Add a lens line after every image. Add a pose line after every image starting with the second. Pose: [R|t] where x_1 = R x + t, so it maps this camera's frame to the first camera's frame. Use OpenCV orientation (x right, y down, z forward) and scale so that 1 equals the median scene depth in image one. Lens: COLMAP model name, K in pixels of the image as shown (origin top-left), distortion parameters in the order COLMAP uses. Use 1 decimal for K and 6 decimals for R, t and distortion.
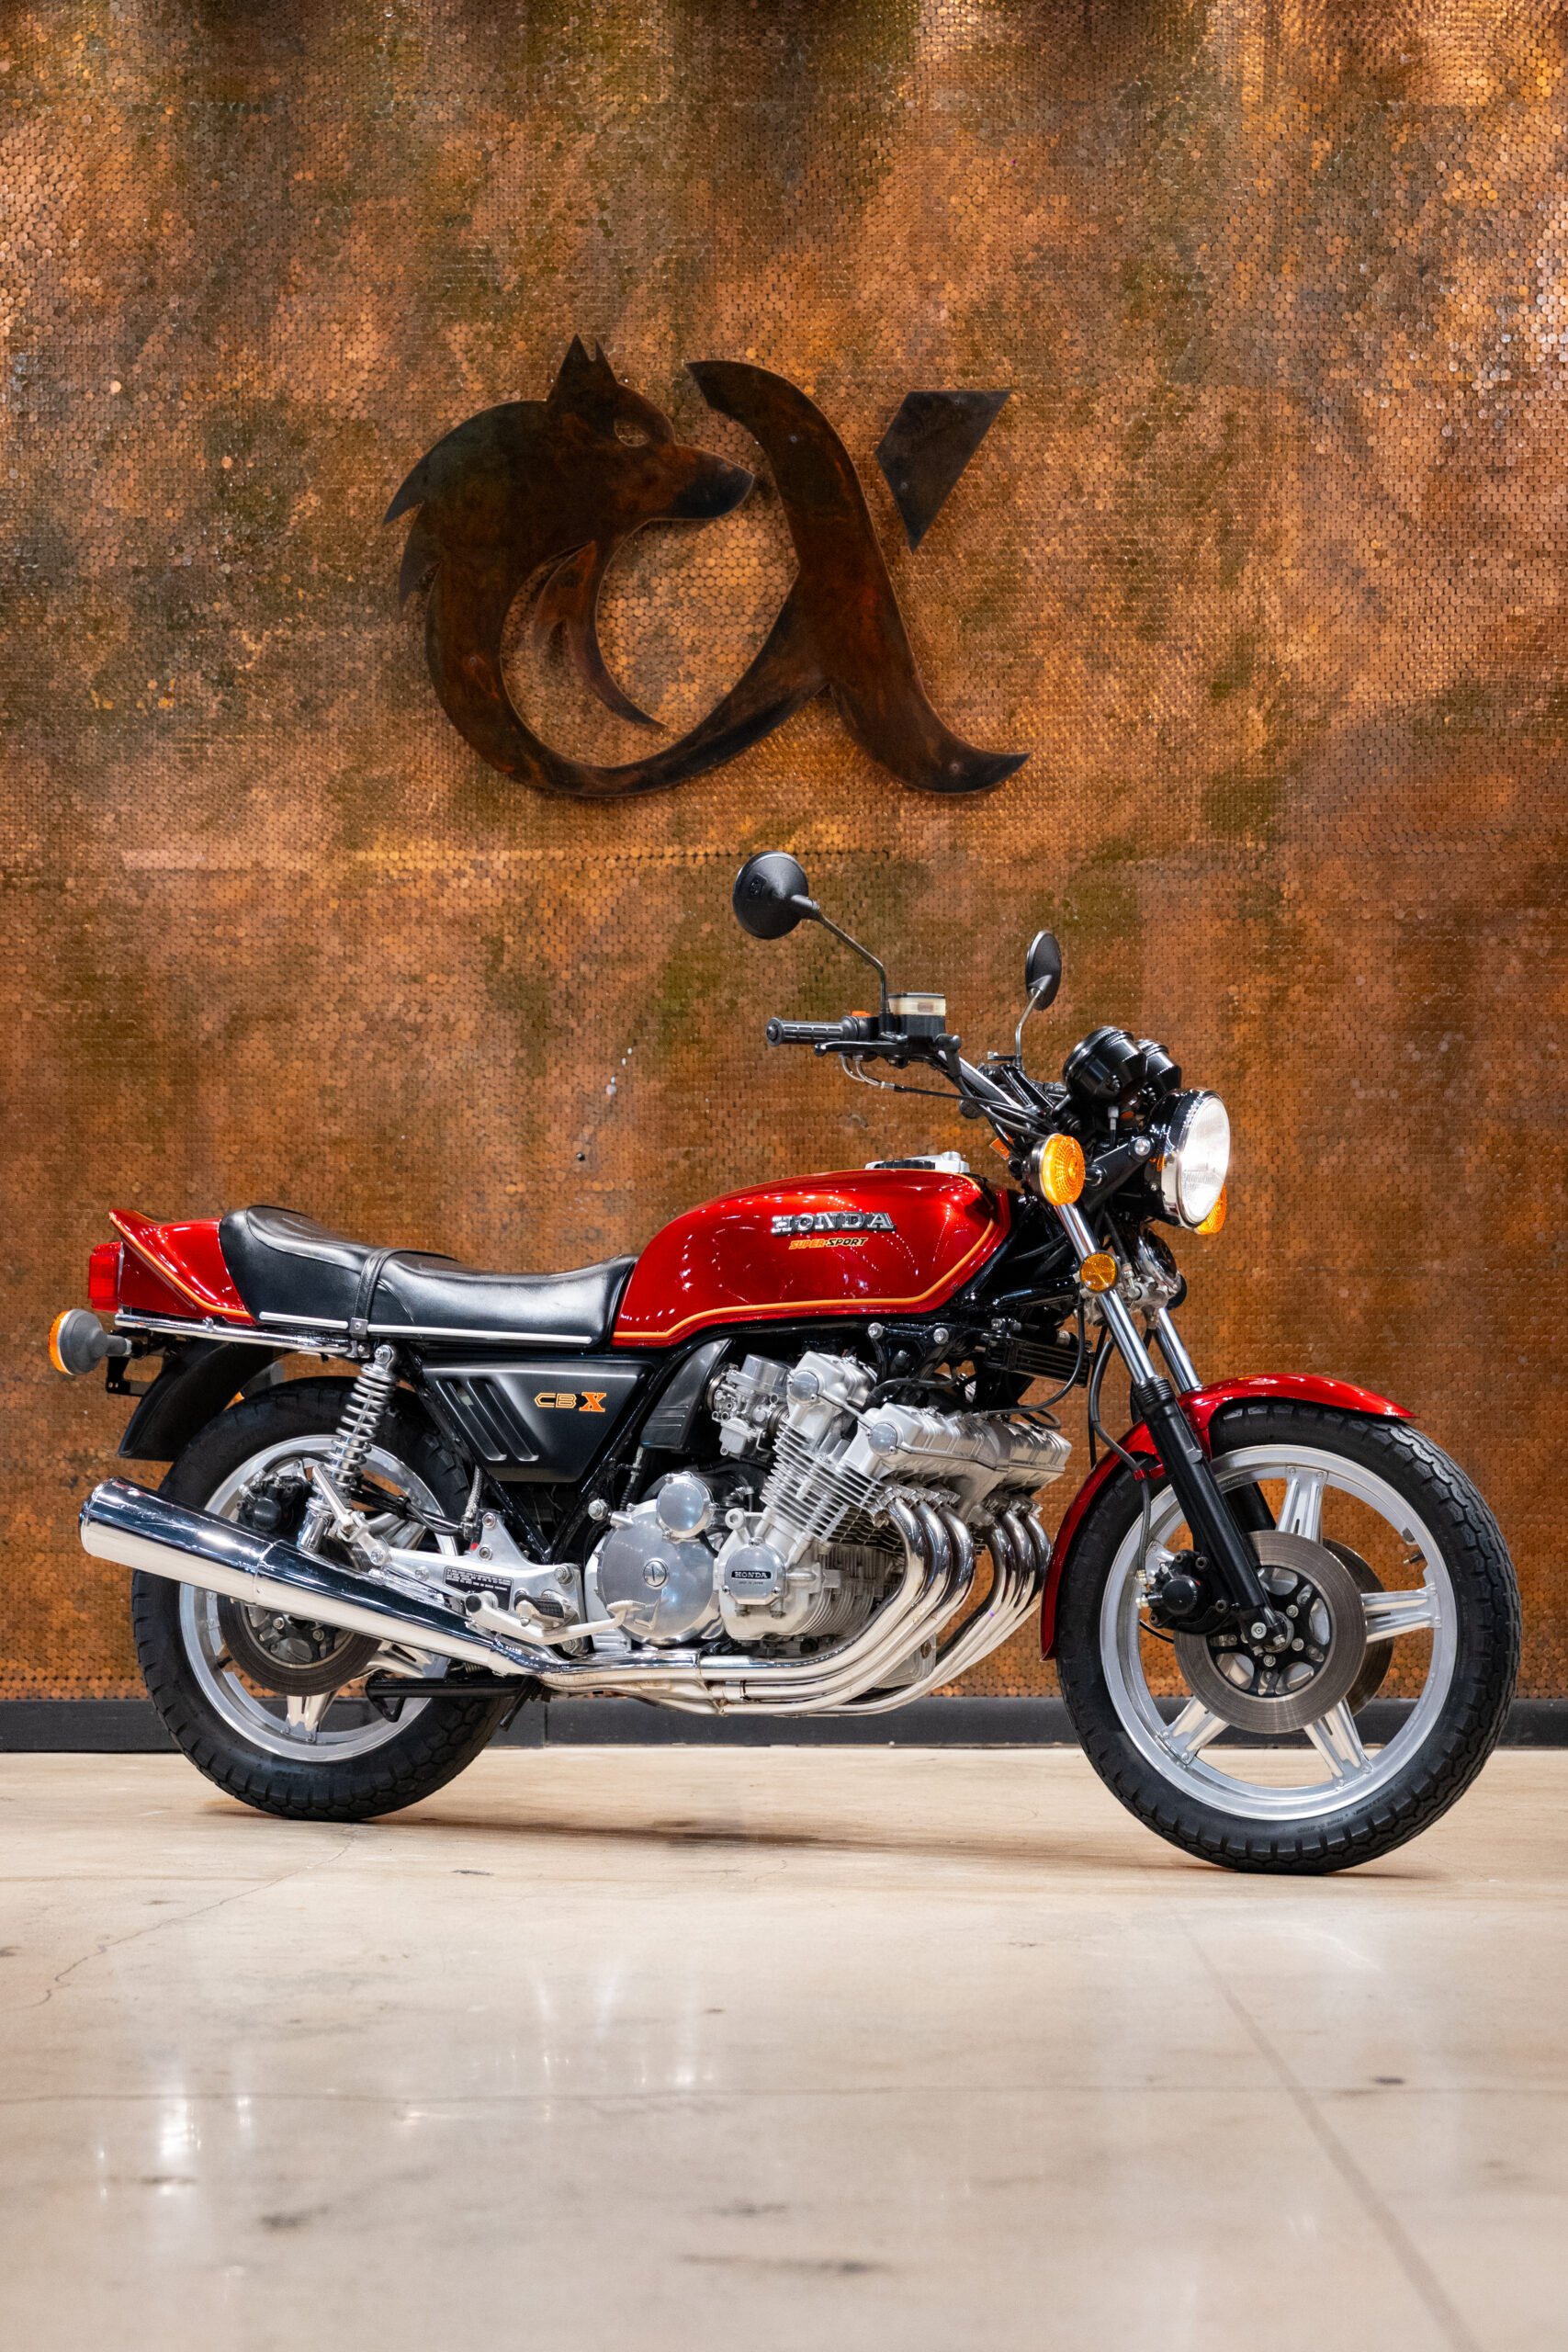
lens RADIAL K [[4616.1, 0, 786.0], [0, 4616.1, 1354.7], [0, 0, 1]] dist [0.006958, 0.007262]
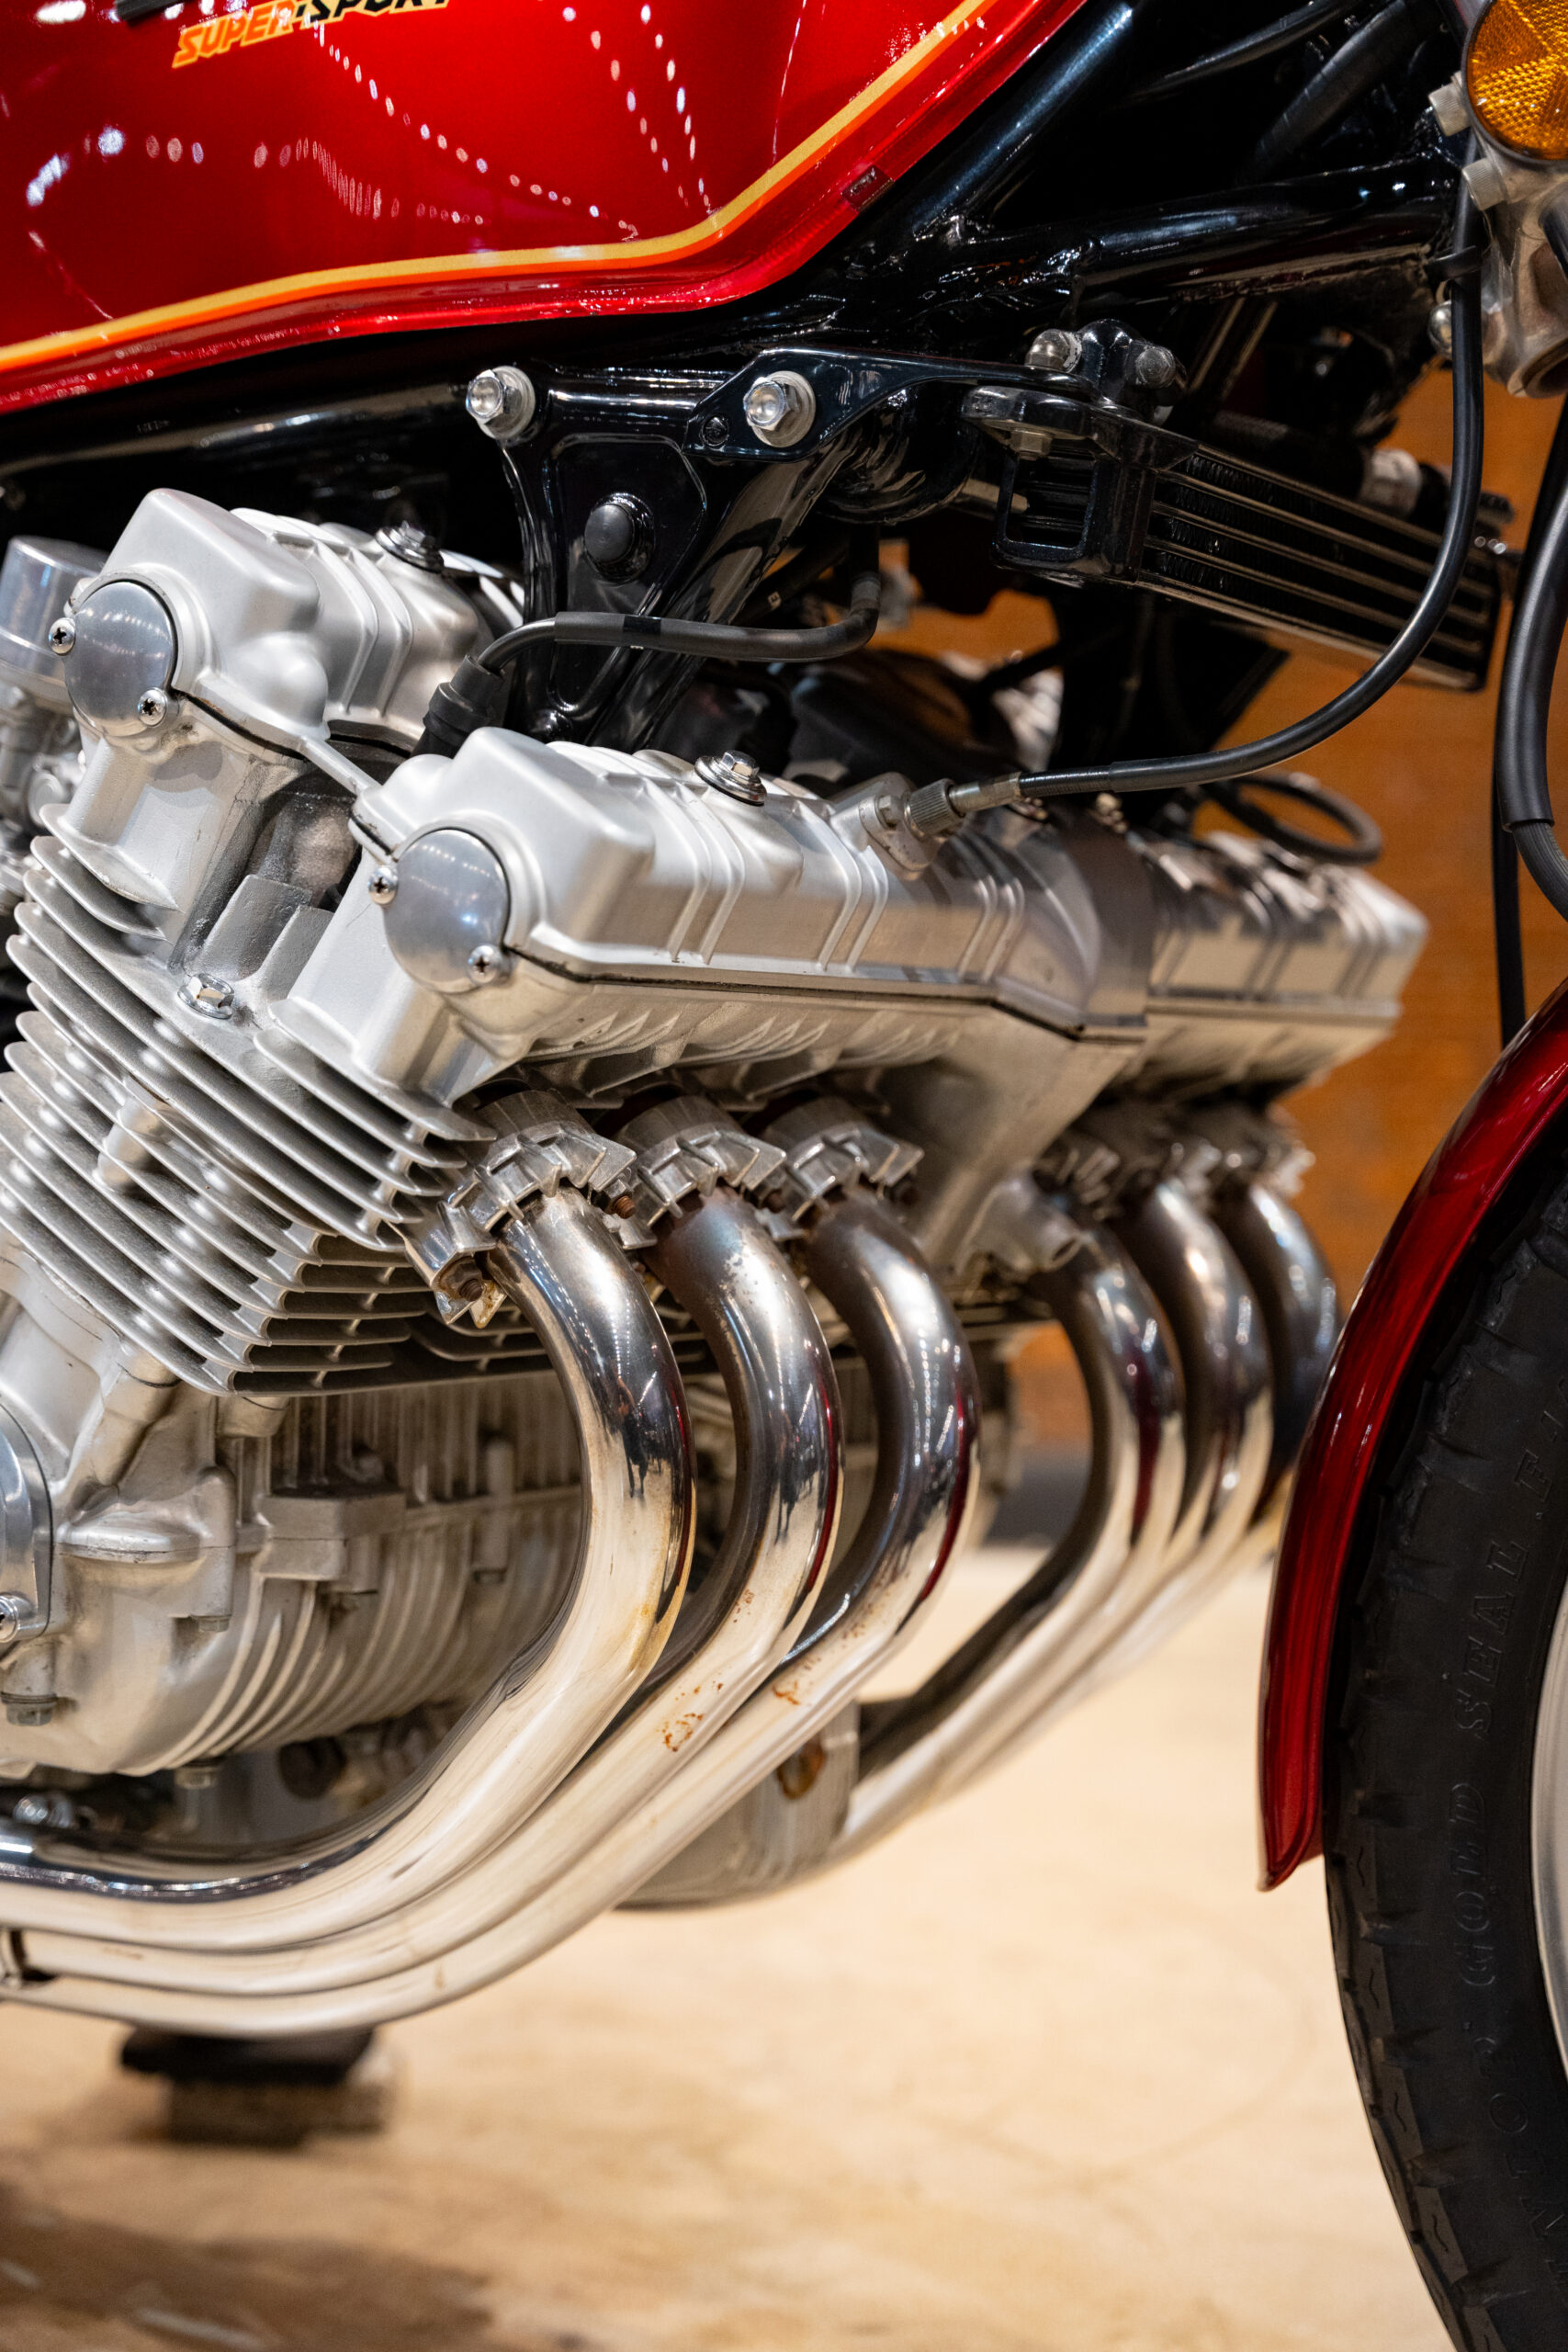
lens RADIAL K [[3796.3, 0, 784.0], [0, 3796.3, 1176.0], [0, 0, 1]] dist [-0.007240, -0.003247]
pose [[0.993594, 0.014072, -0.112128, 0.053142], [-0.002678, 0.994870, 0.101124, 0.012895], [0.112976, -0.100176, 0.988535, 0.826035]]
